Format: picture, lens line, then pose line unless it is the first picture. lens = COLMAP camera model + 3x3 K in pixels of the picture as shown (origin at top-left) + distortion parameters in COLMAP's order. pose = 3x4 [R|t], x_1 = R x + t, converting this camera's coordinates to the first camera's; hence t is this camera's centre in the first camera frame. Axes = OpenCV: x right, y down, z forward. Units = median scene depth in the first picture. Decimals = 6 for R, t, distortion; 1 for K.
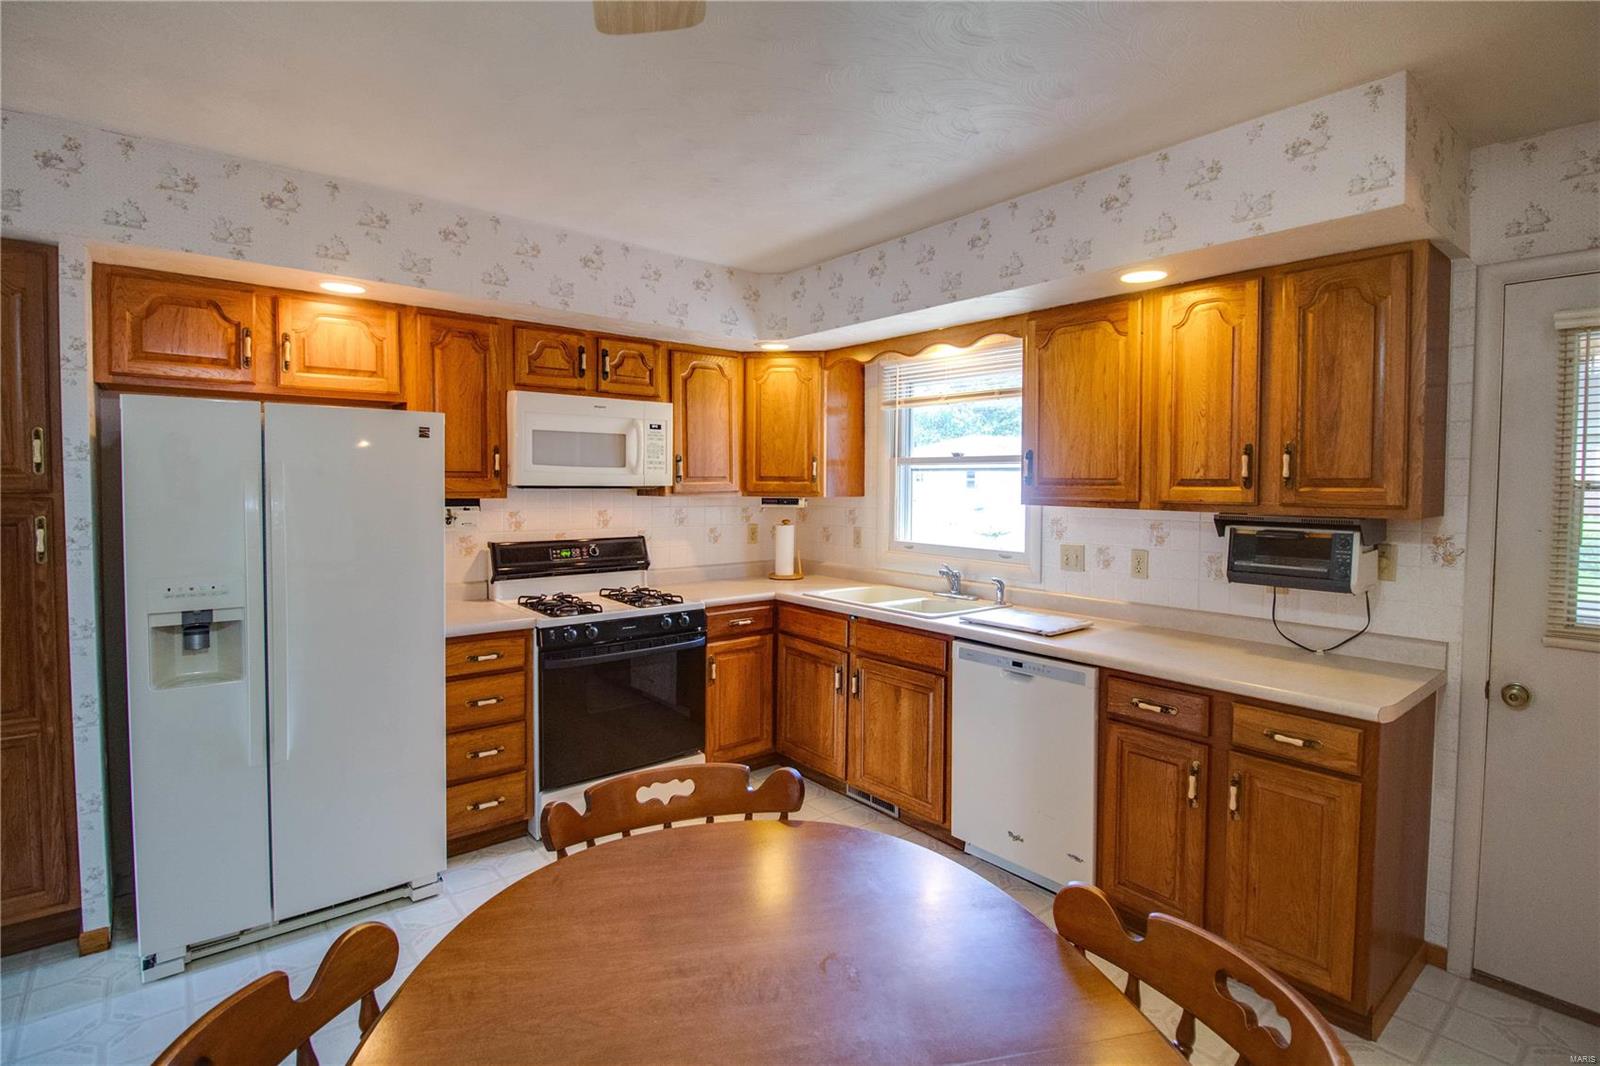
lens RADIAL K [[763.8, 0, 797.7], [0, 763.8, 526.8], [0, 0, 1]] dist [-0.008407, -0.007269]
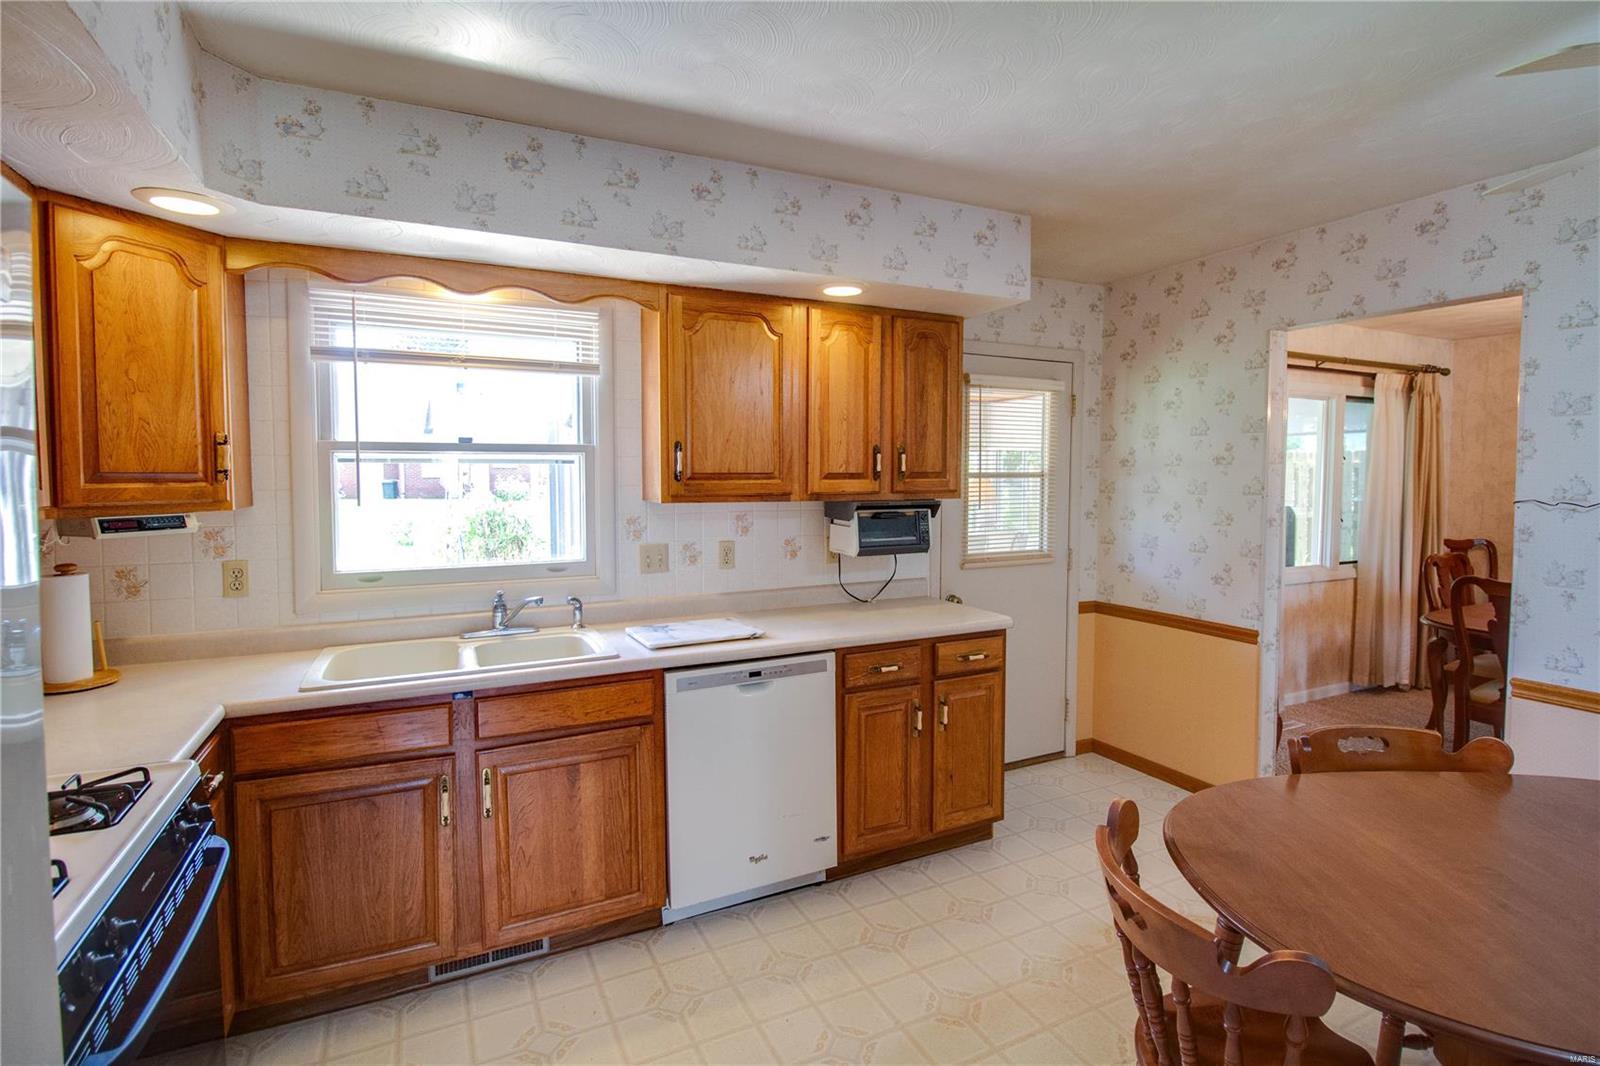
lens RADIAL K [[763.8, 0, 797.1], [0, 763.8, 521.4], [0, 0, 1]] dist [-0.008407, -0.007269]
pose [[0.227228, -0.067867, 0.971474, -0.587699], [0.063534, 0.996477, 0.054753, -0.052191], [-0.971767, 0.049280, 0.230739, 0.727158]]
